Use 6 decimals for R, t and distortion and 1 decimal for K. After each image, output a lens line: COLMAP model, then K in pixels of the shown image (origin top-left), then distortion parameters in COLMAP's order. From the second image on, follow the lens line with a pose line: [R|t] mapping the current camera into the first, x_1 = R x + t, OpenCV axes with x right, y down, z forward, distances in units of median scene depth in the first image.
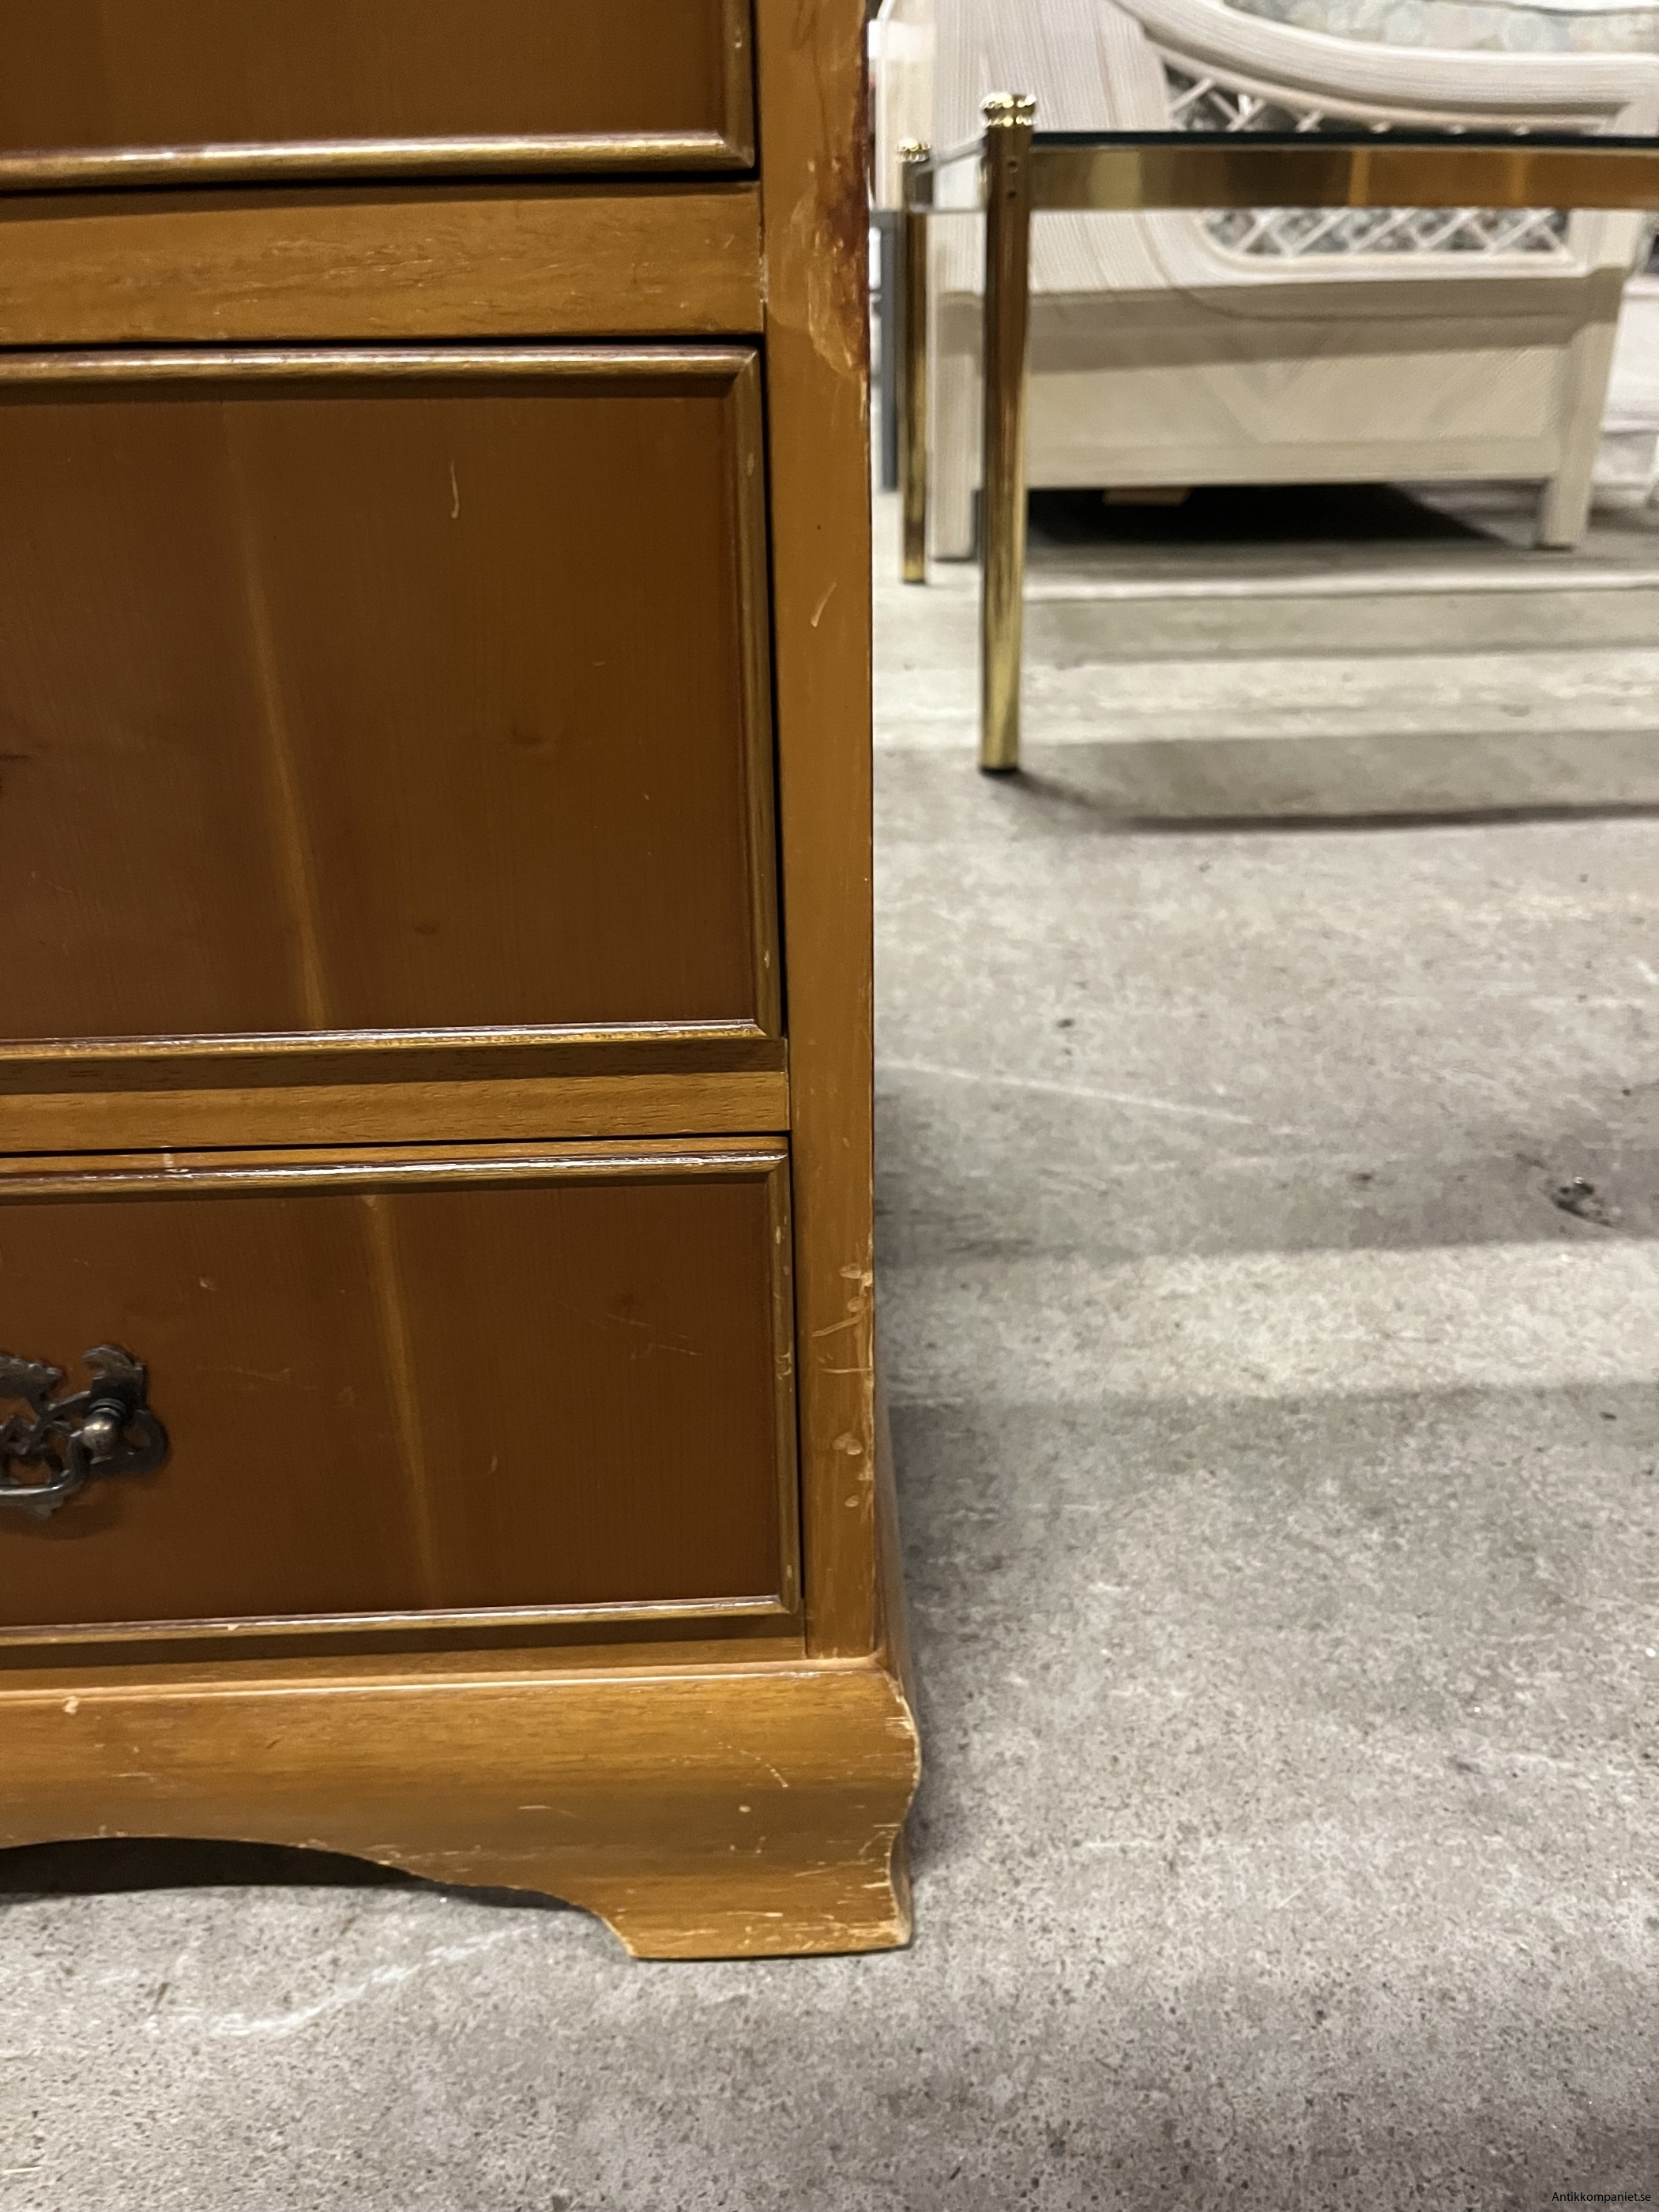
lens RADIAL K [[1683.6, 0, 837.3], [0, 1683.6, 1131.9], [0, 0, 1]] dist [0.047557, -0.089289]
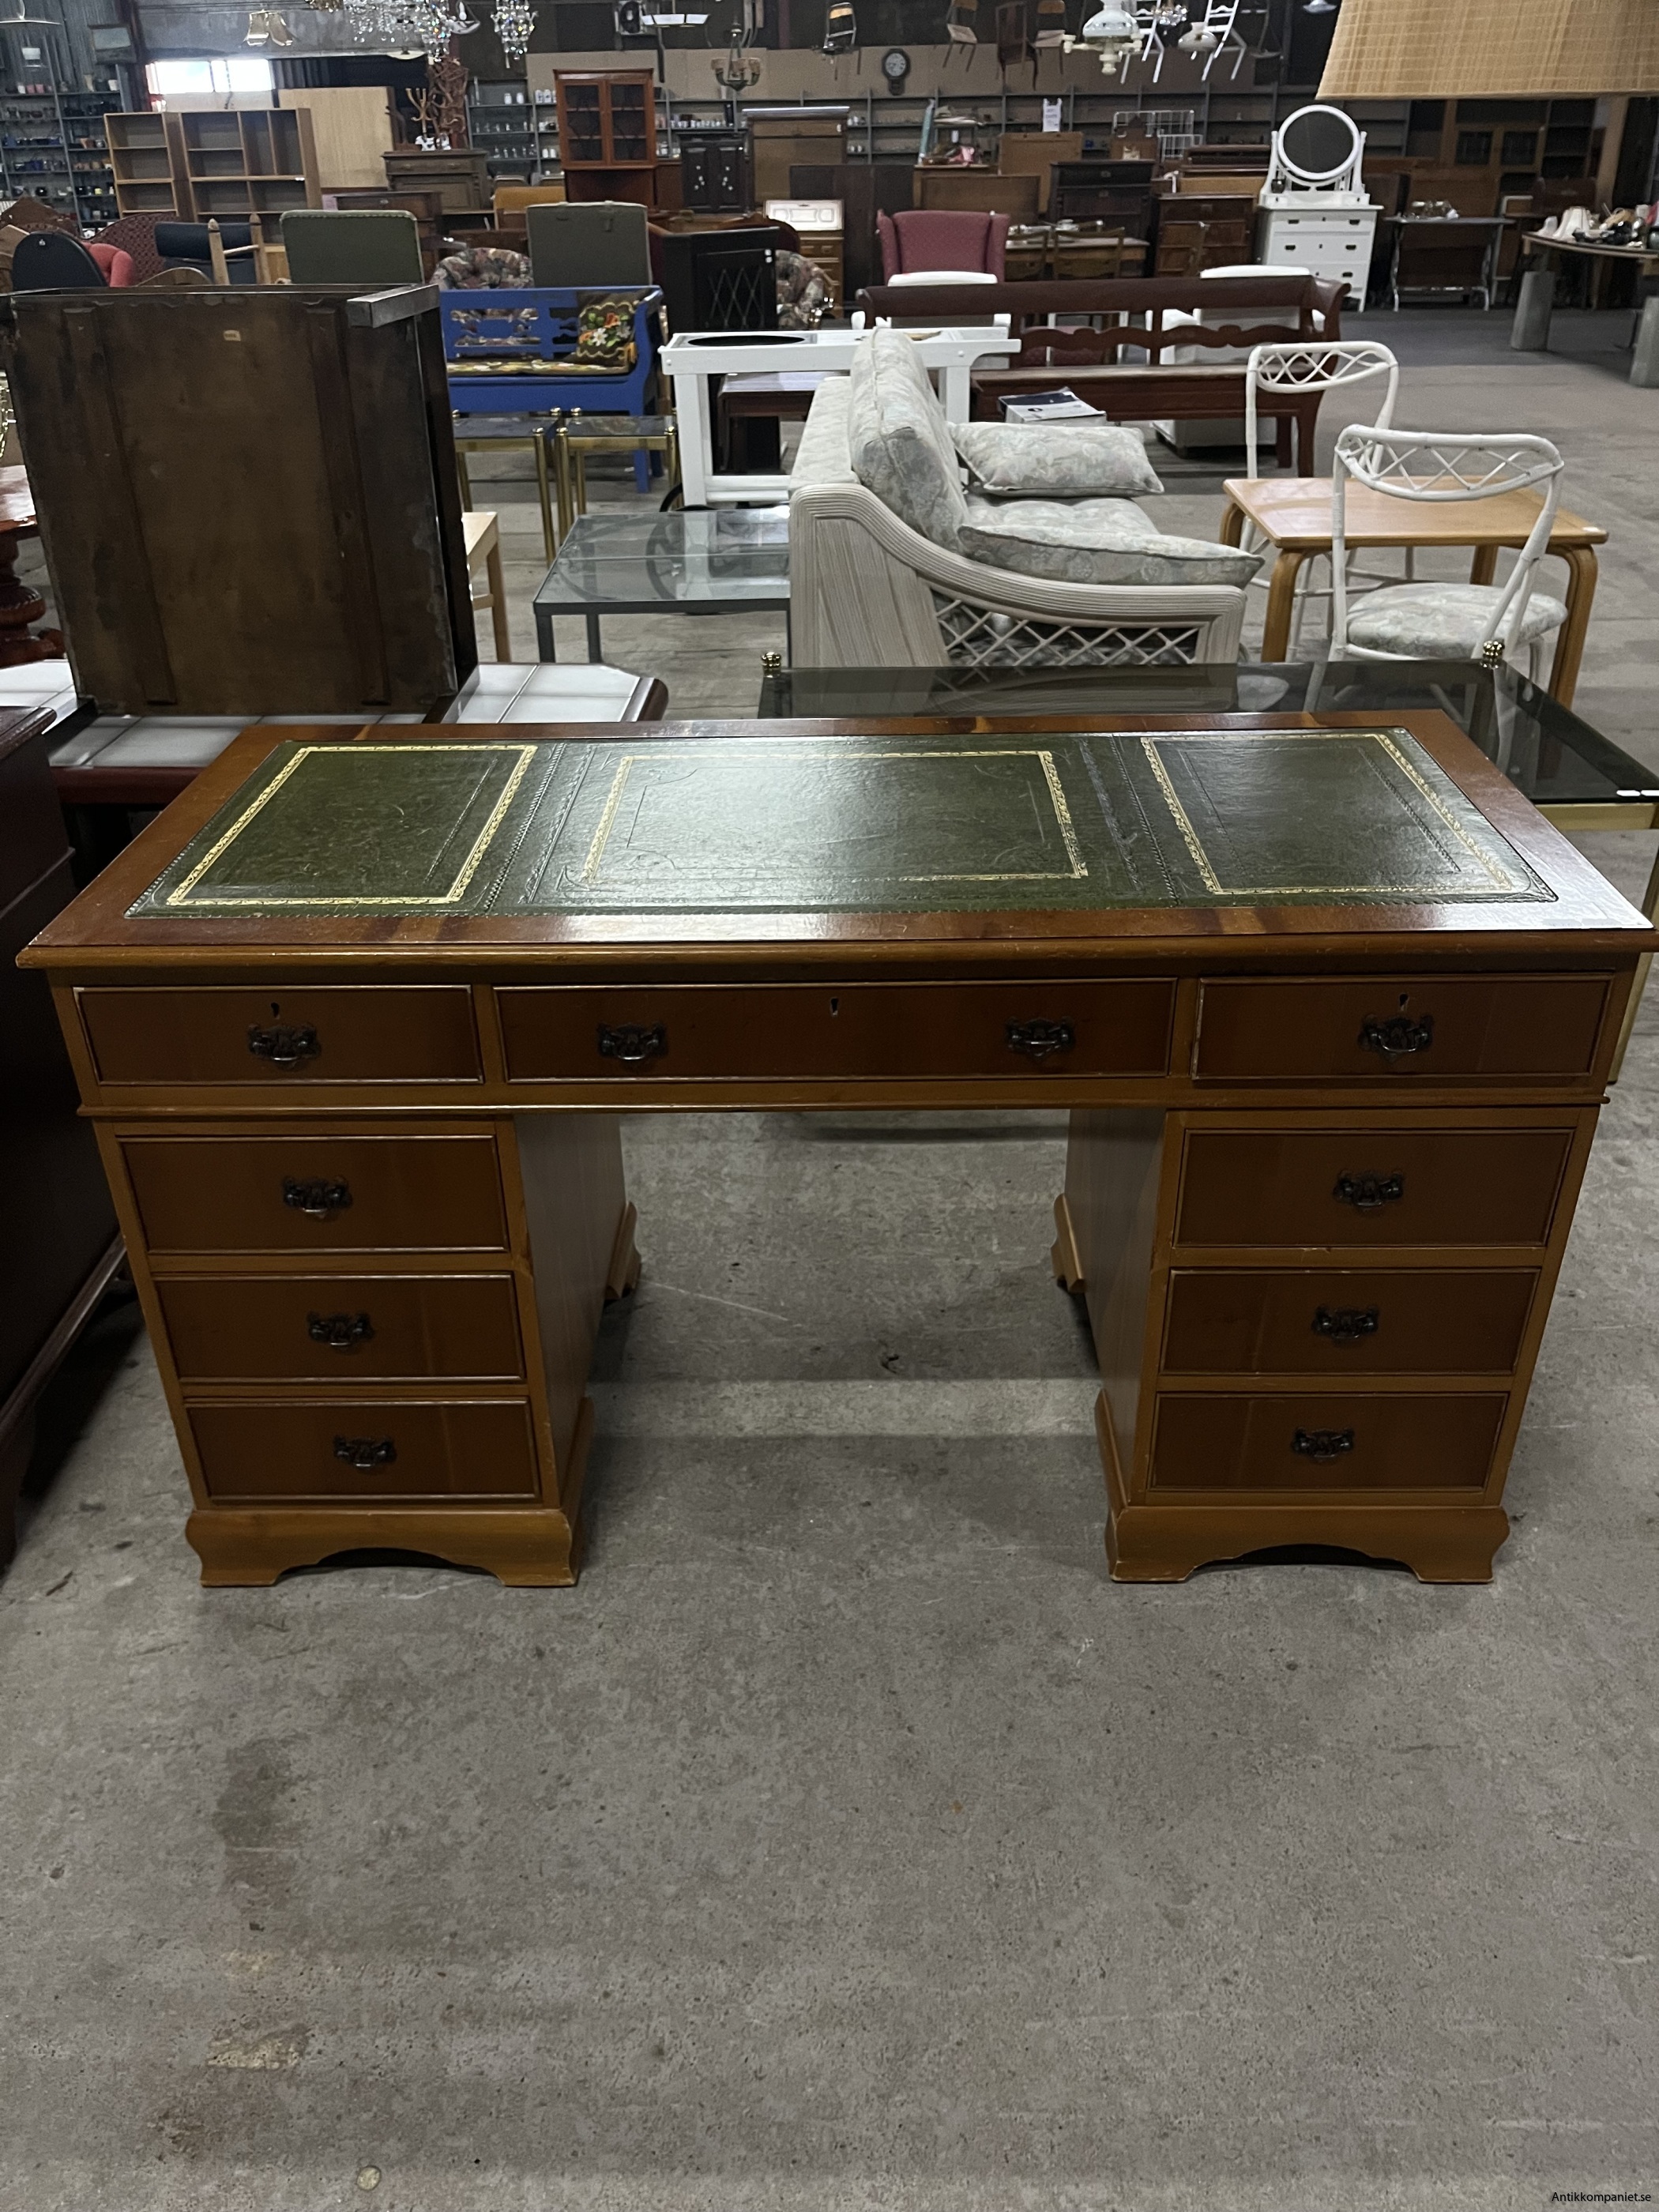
lens RADIAL K [[1683.6, 0, 828.9], [0, 1683.6, 1124.4], [0, 0, 1]] dist [0.047557, -0.089289]
pose [[0.998860, 0.024457, -0.040986, 0.520278], [-0.023194, 0.999250, 0.031016, -0.488741], [0.041714, -0.030030, 0.998678, -1.938982]]
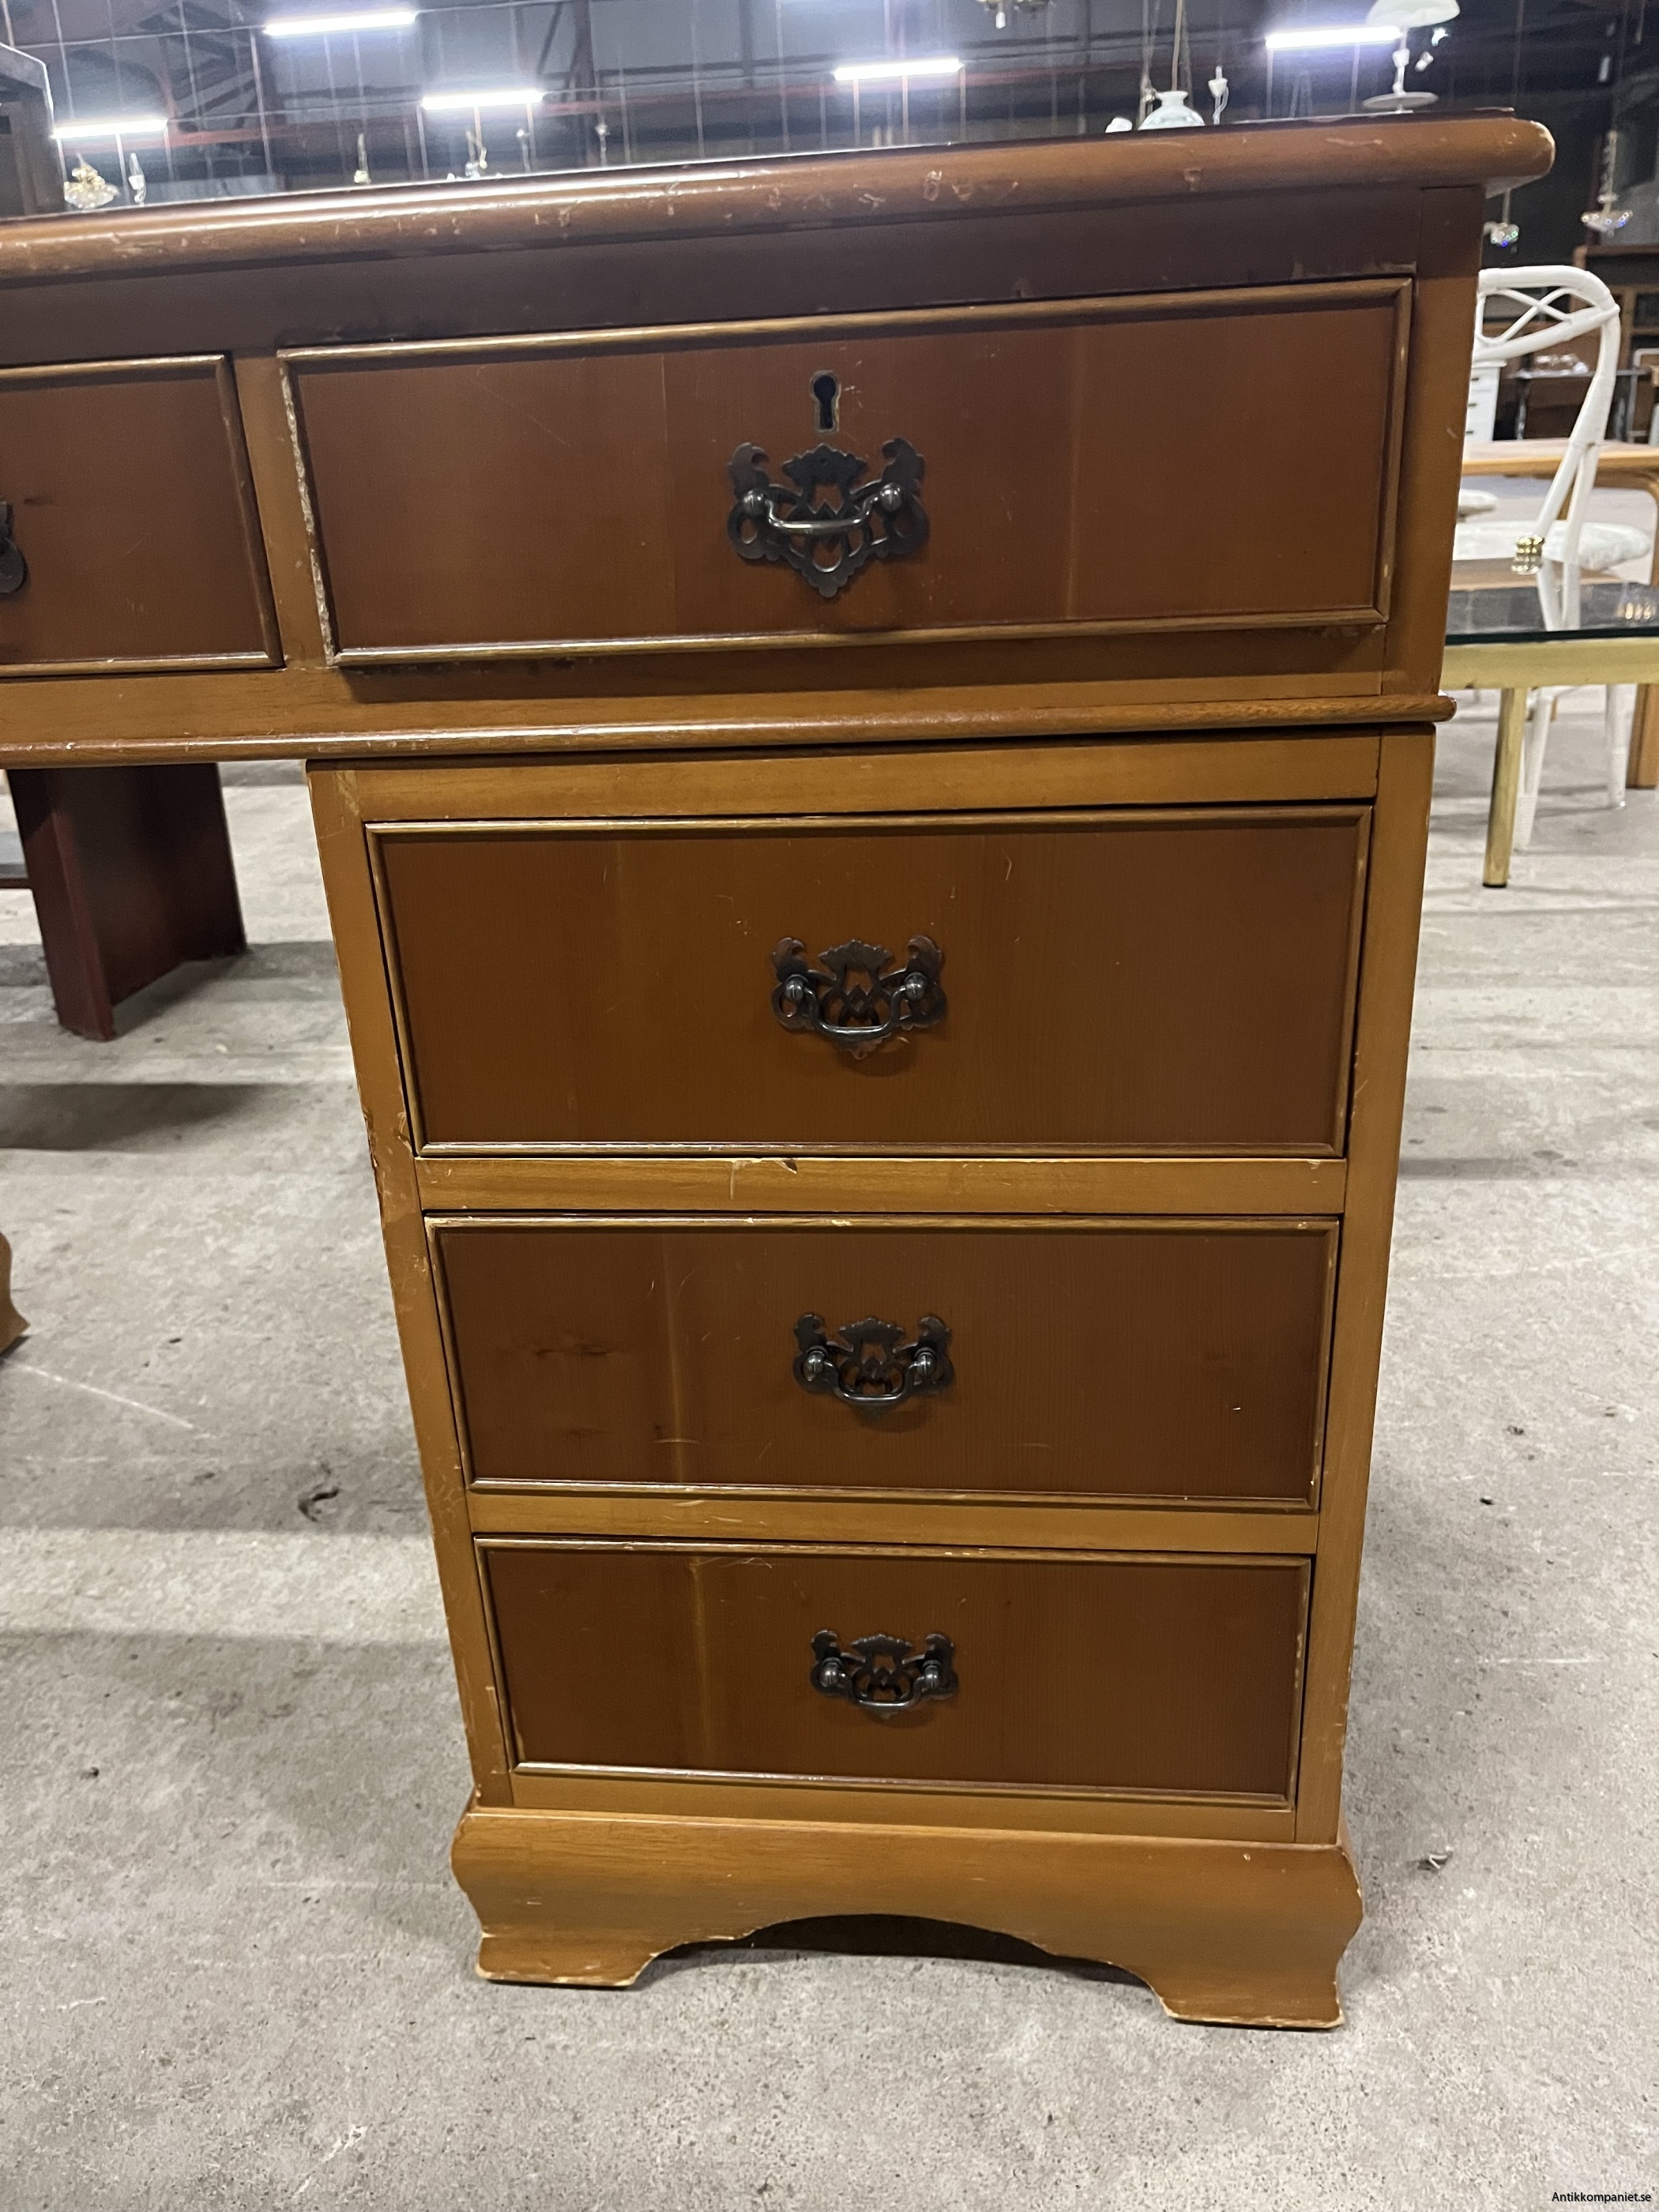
lens RADIAL K [[1683.6, 0, 833.7], [0, 1683.6, 1100.8], [0, 0, 1]] dist [0.047557, -0.089289]
pose [[0.989946, 0.022480, -0.139645, 1.272600], [-0.037581, 0.993606, -0.106467, -0.194908], [0.136358, 0.110644, 0.984461, -0.495023]]
